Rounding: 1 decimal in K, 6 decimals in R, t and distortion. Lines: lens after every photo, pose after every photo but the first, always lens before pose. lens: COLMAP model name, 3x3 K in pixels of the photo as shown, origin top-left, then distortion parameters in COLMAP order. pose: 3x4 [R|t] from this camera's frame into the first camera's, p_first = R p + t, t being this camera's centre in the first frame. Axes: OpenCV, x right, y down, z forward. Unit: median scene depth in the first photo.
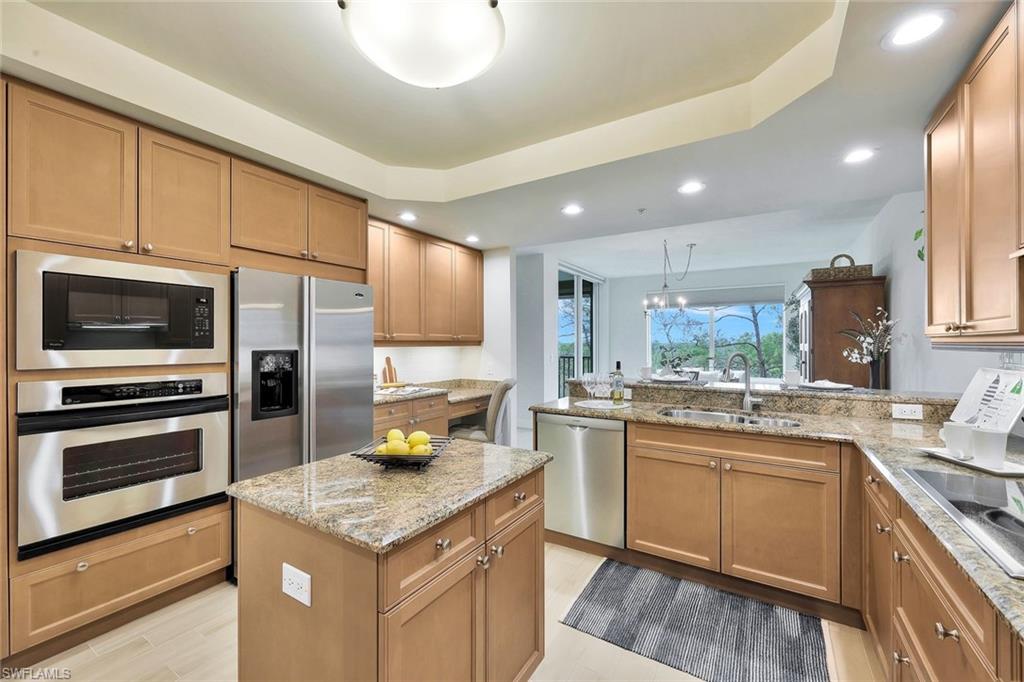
lens RADIAL K [[408.5, 0, 512.0], [0, 408.5, 341.0], [0, 0, 1]] dist [-0.013402, -0.000023]
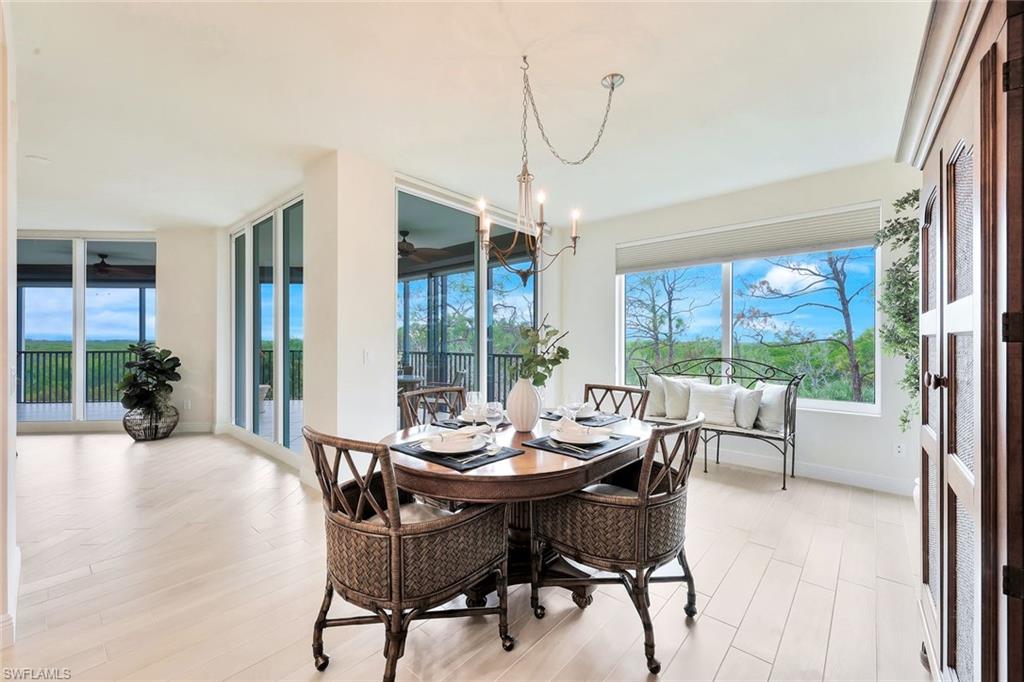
lens RADIAL K [[408.5, 0, 512.0], [0, 408.5, 341.0], [0, 0, 1]] dist [-0.013402, -0.000023]
pose [[0.986537, 0.003863, -0.163494, 0.391861], [-0.003292, 0.999988, 0.003763, 0.021606], [0.163507, -0.003174, 0.986537, 0.559381]]
